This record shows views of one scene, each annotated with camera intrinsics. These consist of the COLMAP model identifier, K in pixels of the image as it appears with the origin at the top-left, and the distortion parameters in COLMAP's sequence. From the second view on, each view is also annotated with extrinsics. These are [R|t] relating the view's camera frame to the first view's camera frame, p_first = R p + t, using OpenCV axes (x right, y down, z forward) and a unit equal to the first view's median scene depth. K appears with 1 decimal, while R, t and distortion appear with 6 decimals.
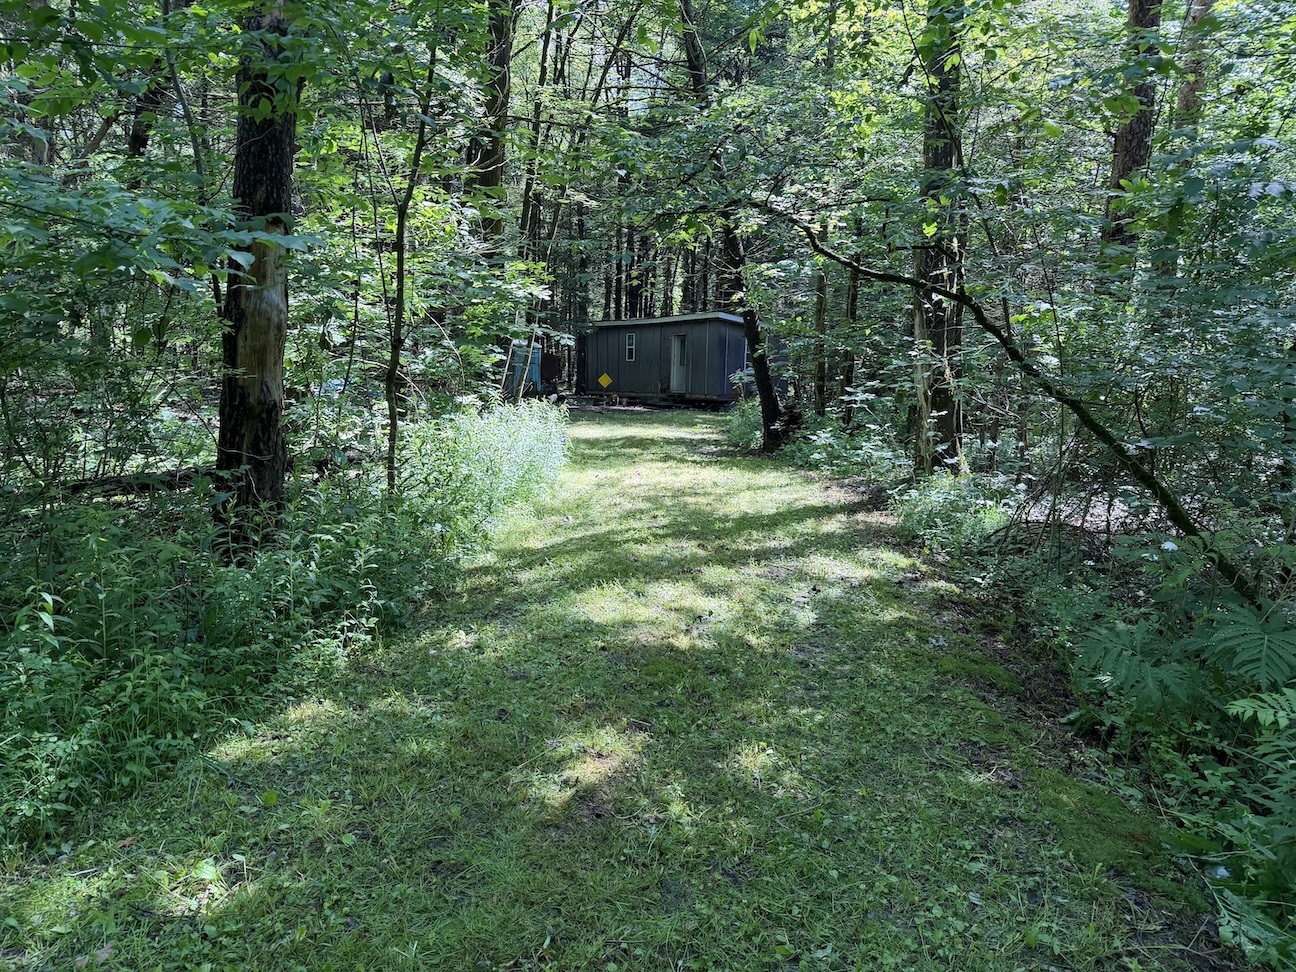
lens RADIAL K [[886.4, 0, 648.0], [0, 886.4, 486.0], [0, 0, 1]] dist [0.063260, -0.081834]
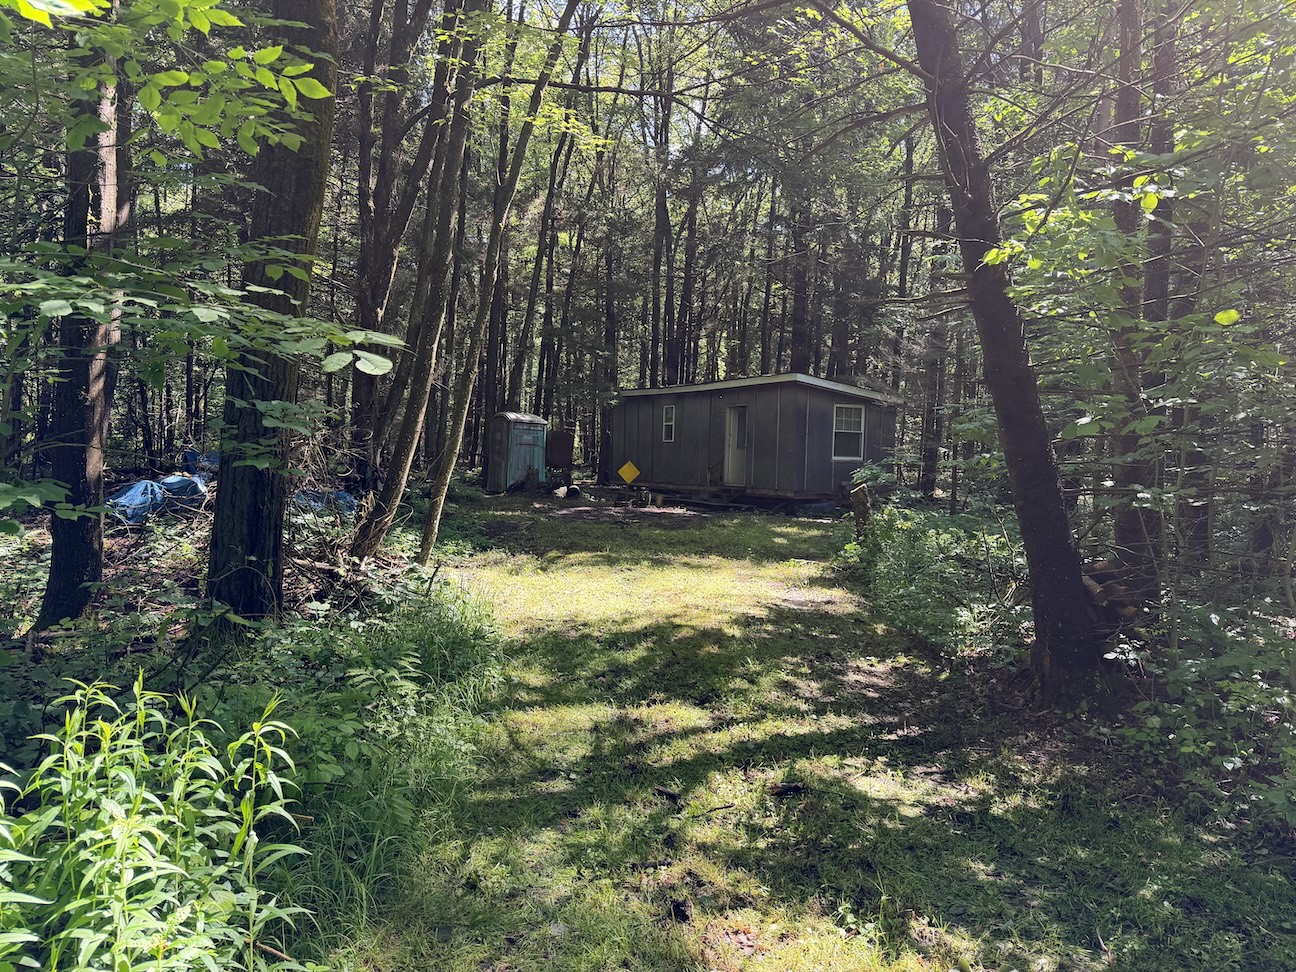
lens RADIAL K [[886.4, 0, 648.0], [0, 886.4, 486.0], [0, 0, 1]] dist [0.063260, -0.081834]
pose [[0.999049, 0.011376, -0.042095, -0.006658], [-0.014970, 0.996178, -0.086054, -0.046326], [0.040955, 0.086602, 0.995401, 0.313698]]
